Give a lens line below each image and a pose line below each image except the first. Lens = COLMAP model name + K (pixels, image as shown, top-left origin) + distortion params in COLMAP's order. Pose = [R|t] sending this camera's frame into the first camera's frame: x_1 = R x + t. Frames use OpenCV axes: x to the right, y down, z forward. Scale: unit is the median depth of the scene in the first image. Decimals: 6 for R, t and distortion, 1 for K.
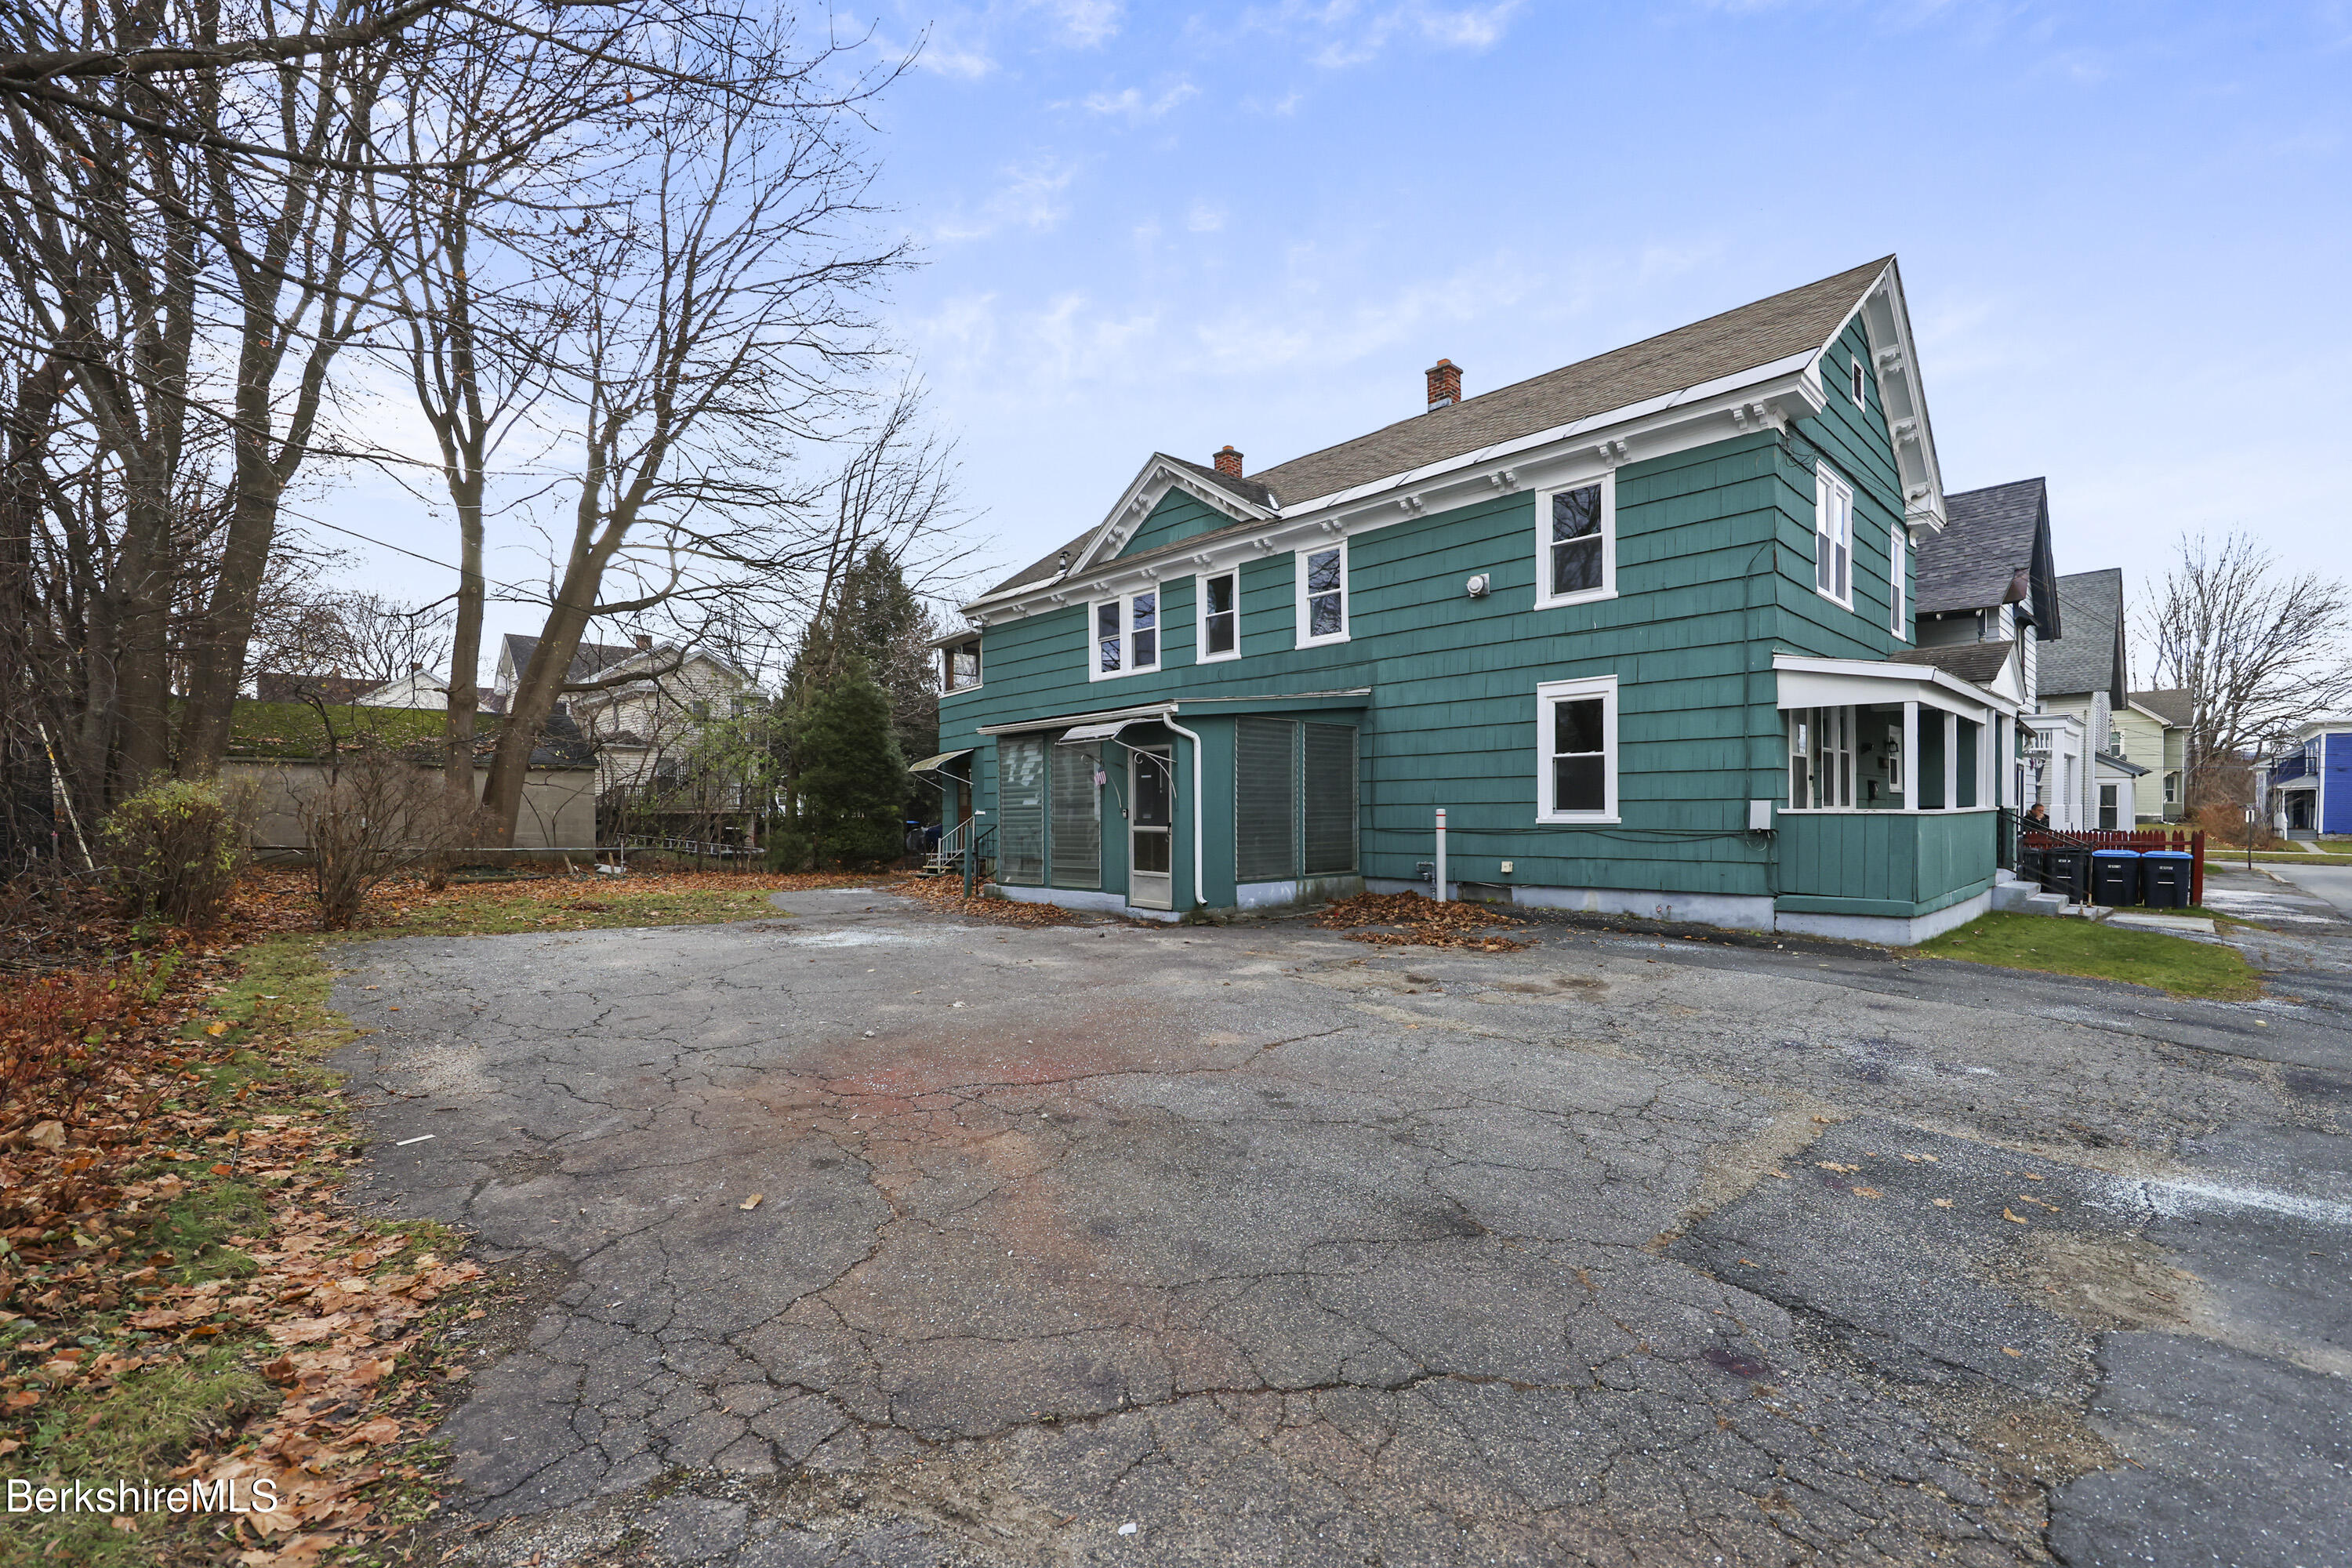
lens RADIAL K [[961.8, 0, 1182.5], [0, 961.8, 812.1], [0, 0, 1]] dist [0.000076, -0.000024]
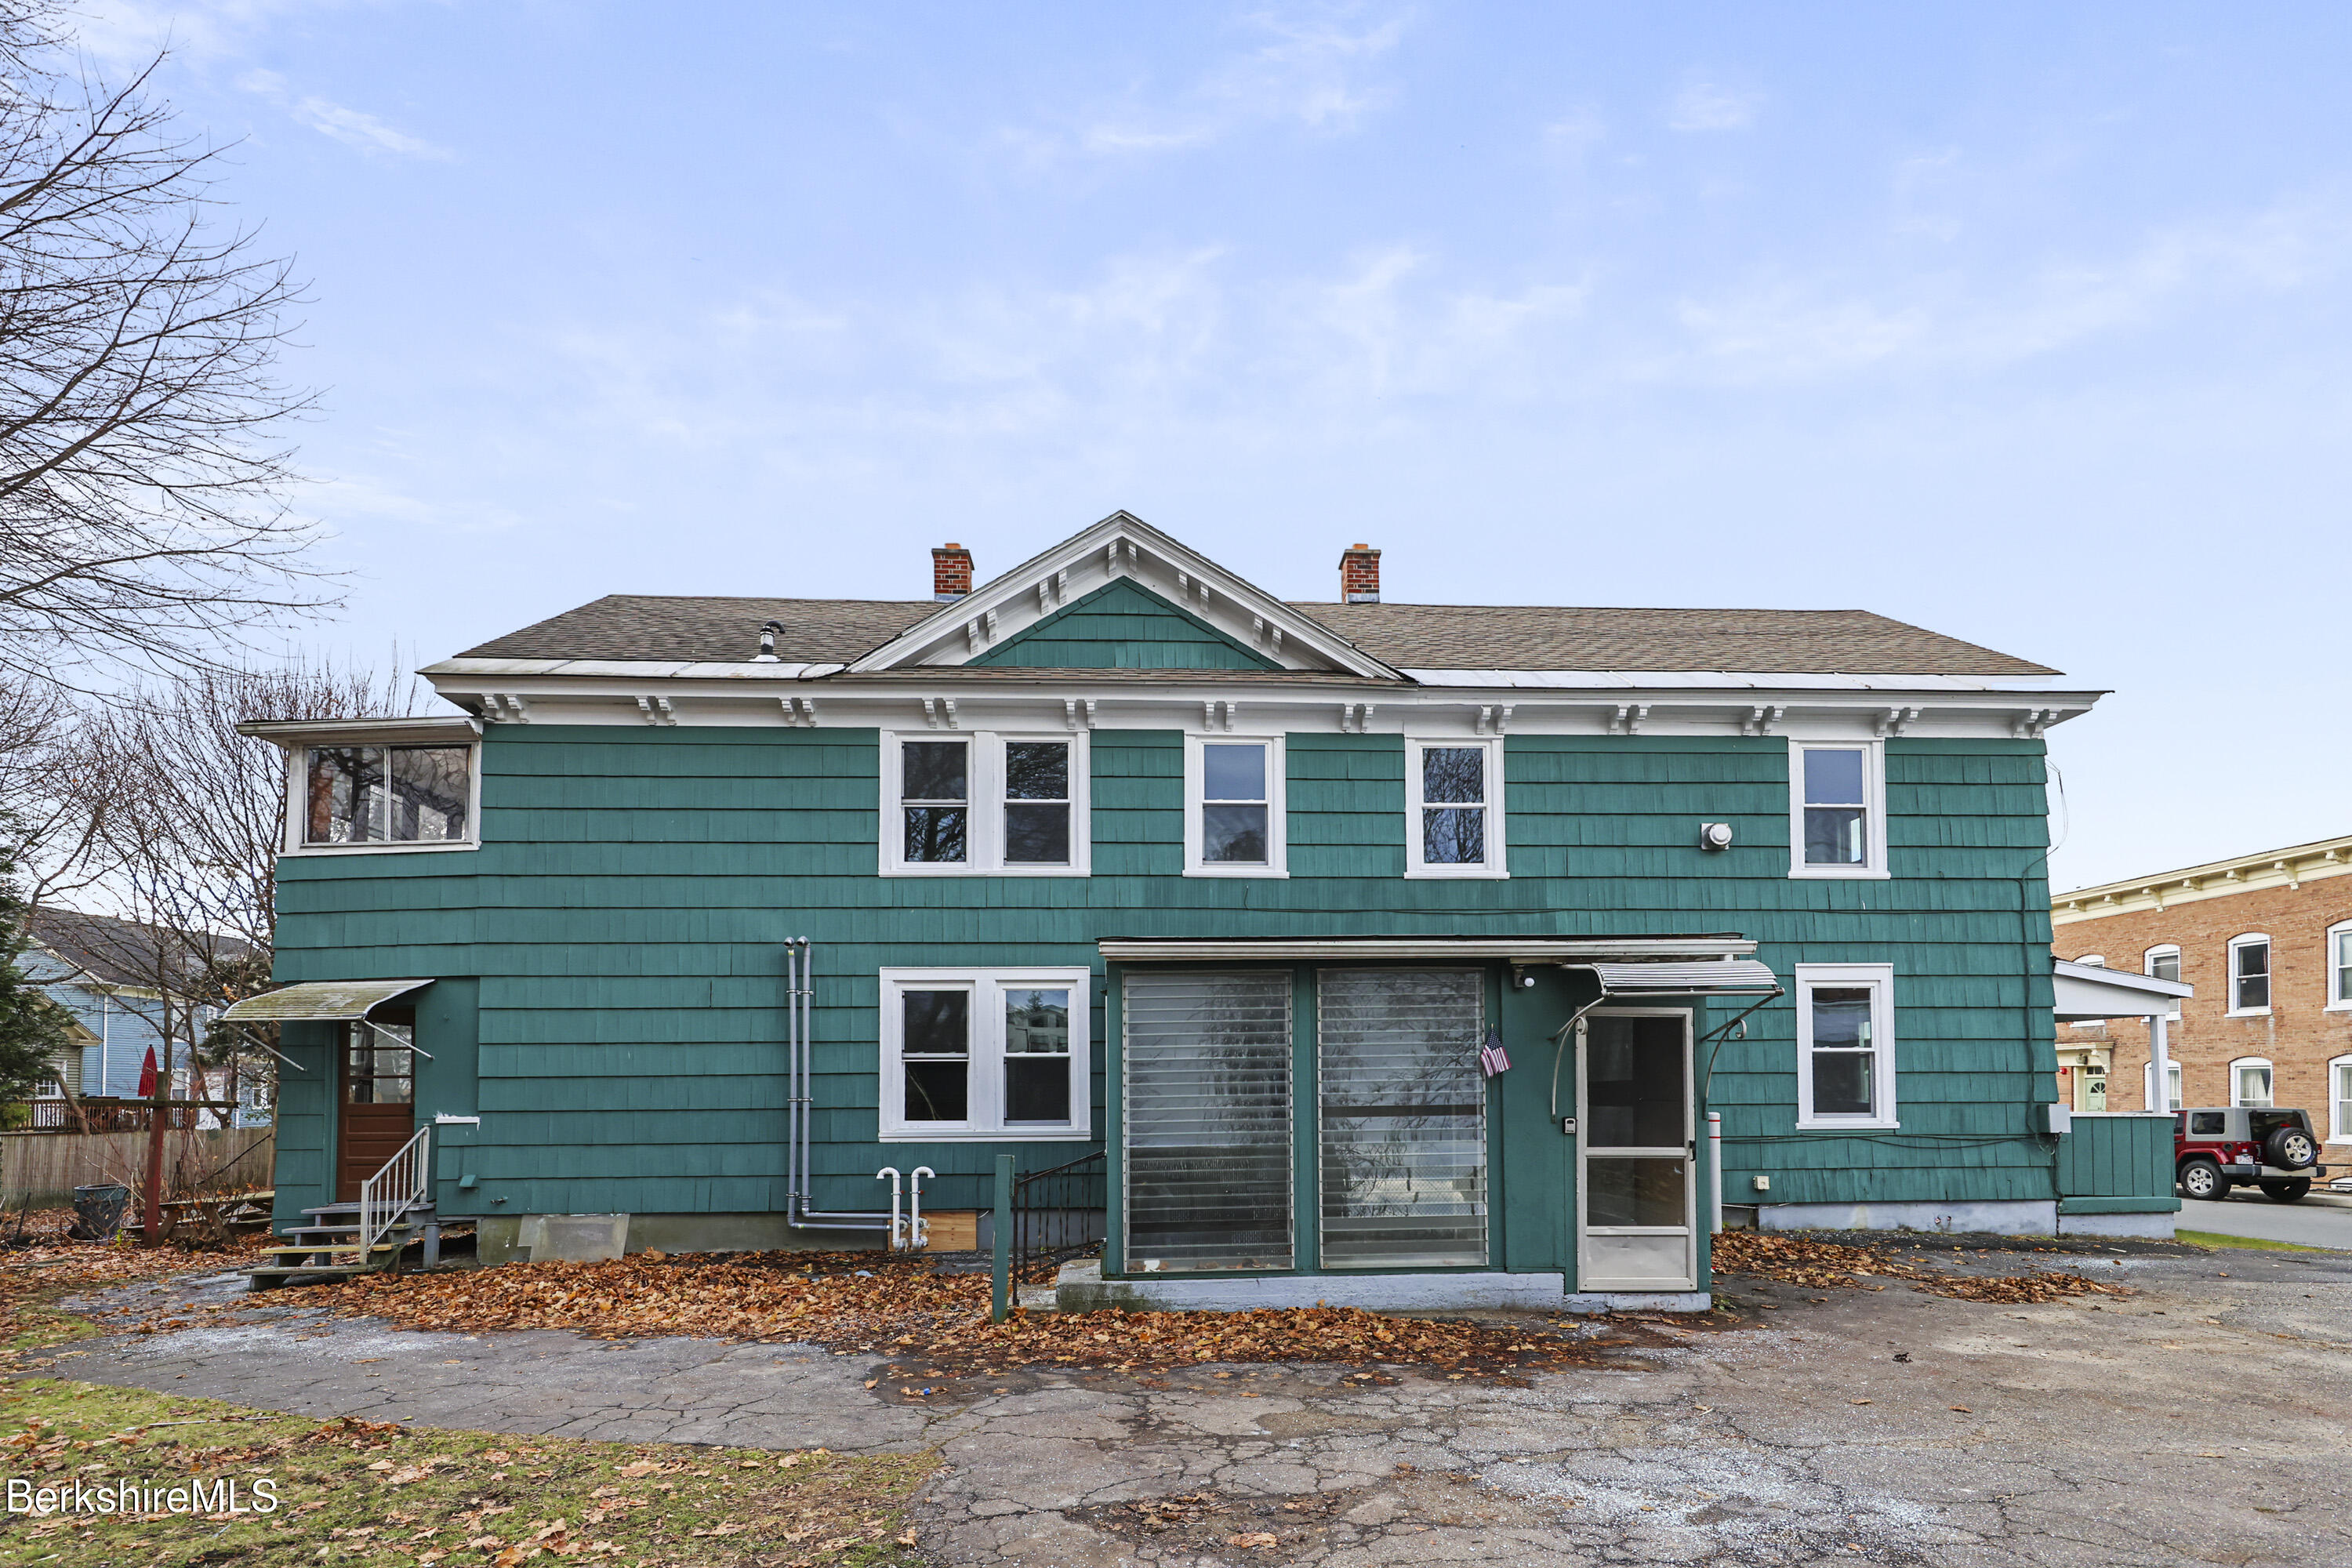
lens RADIAL K [[1068.1, 0, 1175.7], [0, 1068.1, 1054.1], [0, 0, 1]] dist [-0.000967, -0.000135]
pose [[0.669473, 0.032567, 0.742122, -0.676215], [0.001613, 0.998972, -0.045293, -0.012176], [-0.742834, 0.031520, 0.668733, 0.759523]]
